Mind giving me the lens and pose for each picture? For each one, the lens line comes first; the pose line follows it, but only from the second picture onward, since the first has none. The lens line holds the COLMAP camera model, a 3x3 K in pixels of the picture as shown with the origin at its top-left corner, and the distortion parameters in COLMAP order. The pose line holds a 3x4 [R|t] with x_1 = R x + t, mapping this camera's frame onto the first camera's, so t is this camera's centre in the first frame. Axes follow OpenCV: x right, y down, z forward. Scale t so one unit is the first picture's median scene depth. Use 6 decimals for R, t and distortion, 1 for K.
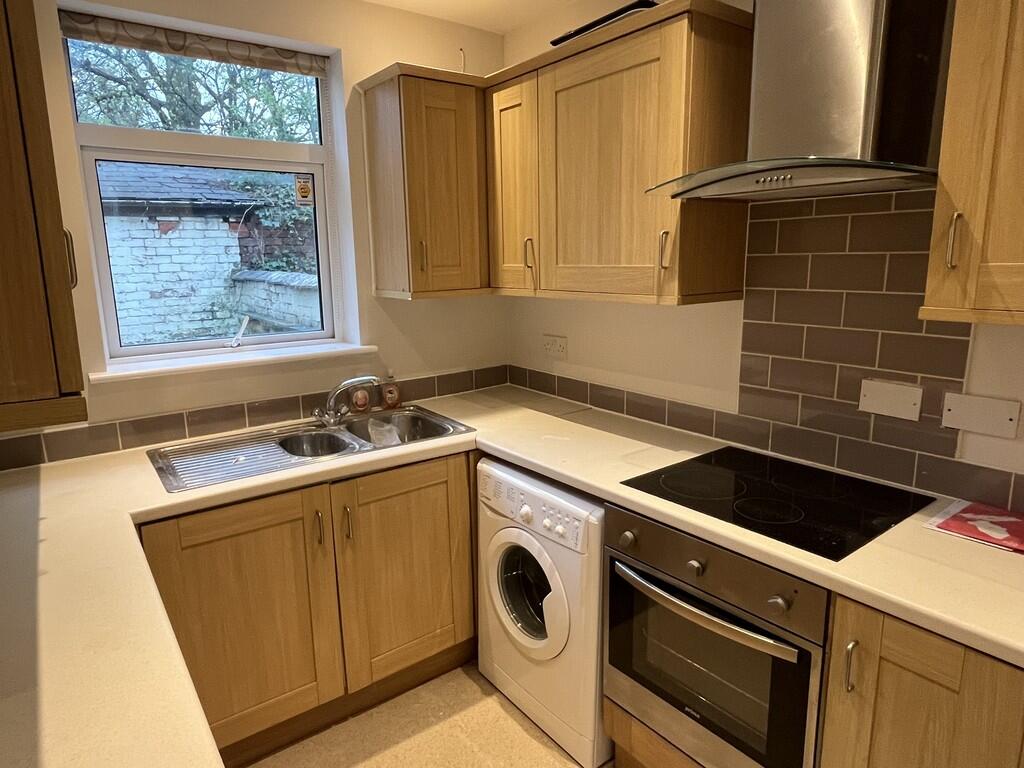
lens RADIAL K [[599.1, 0, 512.0], [0, 599.1, 384.0], [0, 0, 1]] dist [-0.004624, -0.002498]
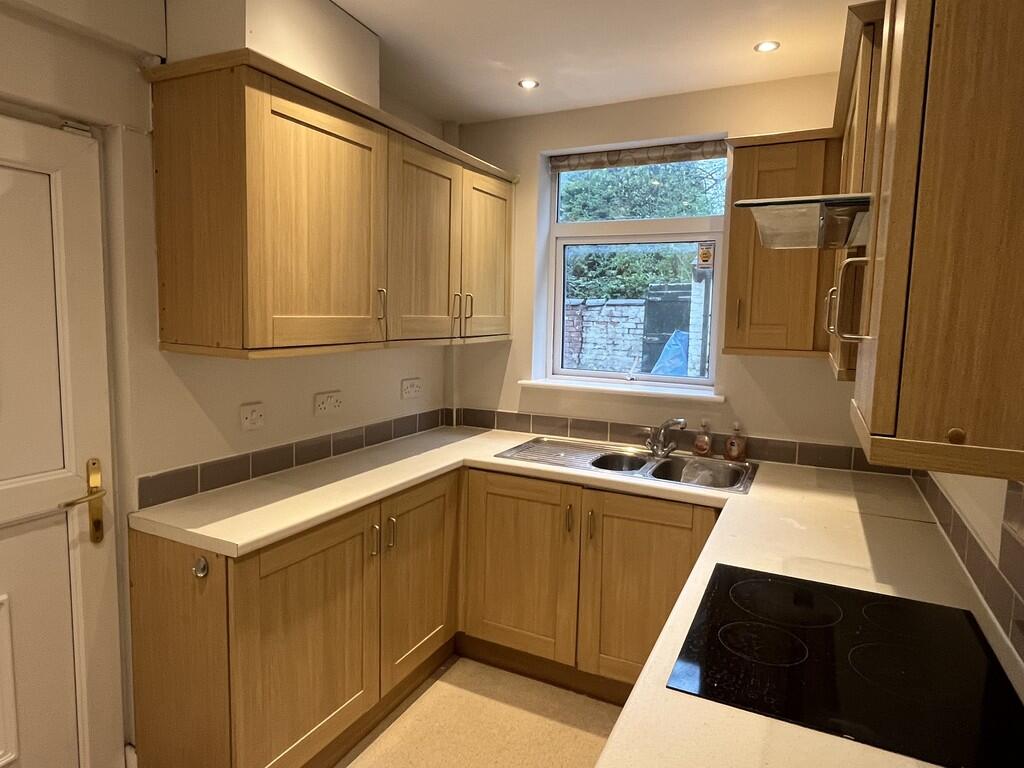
lens RADIAL K [[599.1, 0, 512.0], [0, 599.1, 384.0], [0, 0, 1]] dist [-0.004624, -0.002498]
pose [[0.468281, 0.130558, -0.873880, 0.645301], [-0.213682, 0.976399, 0.031370, -0.049446], [0.857352, 0.172043, 0.485128, 0.208997]]
